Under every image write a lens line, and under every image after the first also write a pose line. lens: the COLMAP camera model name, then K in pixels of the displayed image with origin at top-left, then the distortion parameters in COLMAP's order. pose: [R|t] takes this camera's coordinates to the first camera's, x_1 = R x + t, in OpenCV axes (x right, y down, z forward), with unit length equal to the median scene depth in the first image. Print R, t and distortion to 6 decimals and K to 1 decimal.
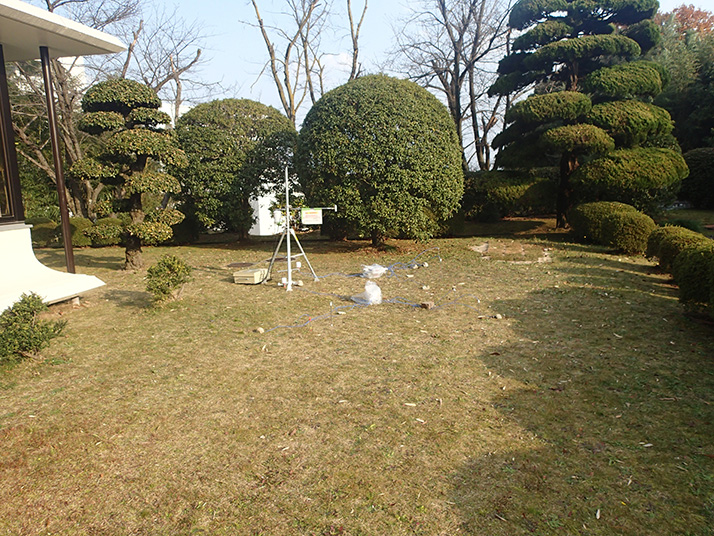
lens RADIAL K [[538.8, 0, 360.6], [0, 538.8, 262.1], [0, 0, 1]] dist [0.013120, -0.001112]
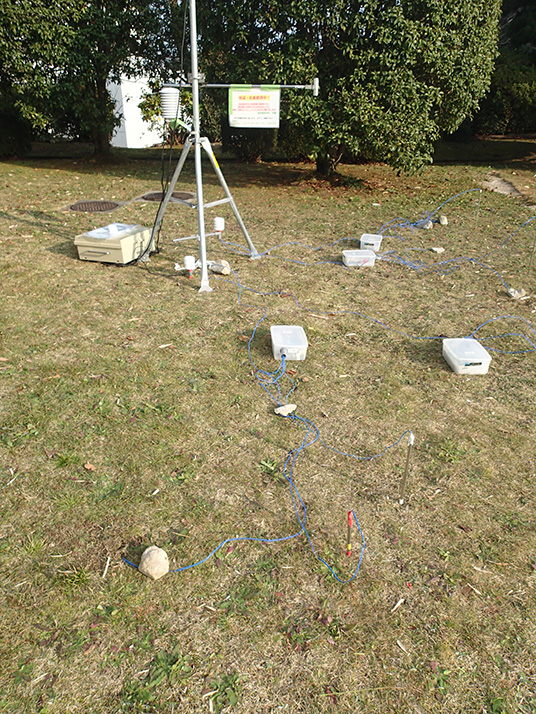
lens RADIAL K [[538.8, 0, 270.2], [0, 538.8, 360.1], [0, 0, 1]] dist [0.013120, -0.001112]
pose [[0.997661, 0.012915, 0.067126, -0.080927], [-0.033409, 0.948841, 0.313982, -0.024327], [-0.059637, -0.315490, 0.947053, 0.424135]]
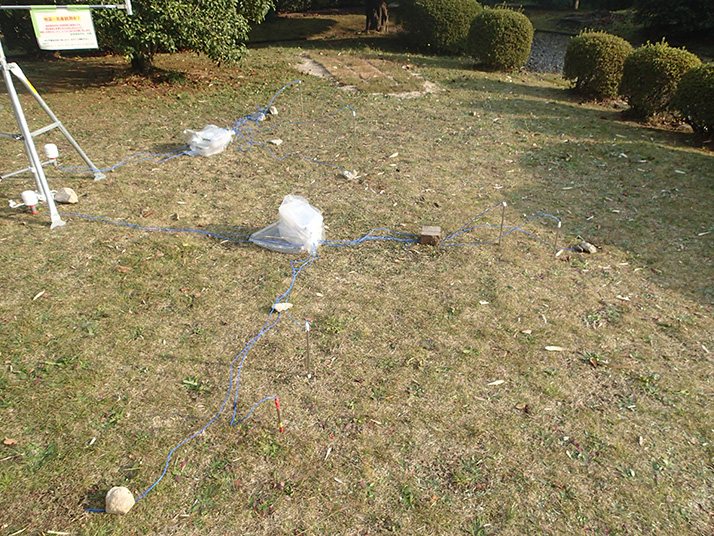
lens RADIAL K [[538.8, 0, 360.6], [0, 538.8, 262.1], [0, 0, 1]] dist [0.013120, -0.001112]
pose [[0.859914, -0.217666, 0.461703, -0.097352], [0.042095, 0.931680, 0.360832, -0.046027], [-0.508700, -0.290849, 0.810327, 0.401093]]
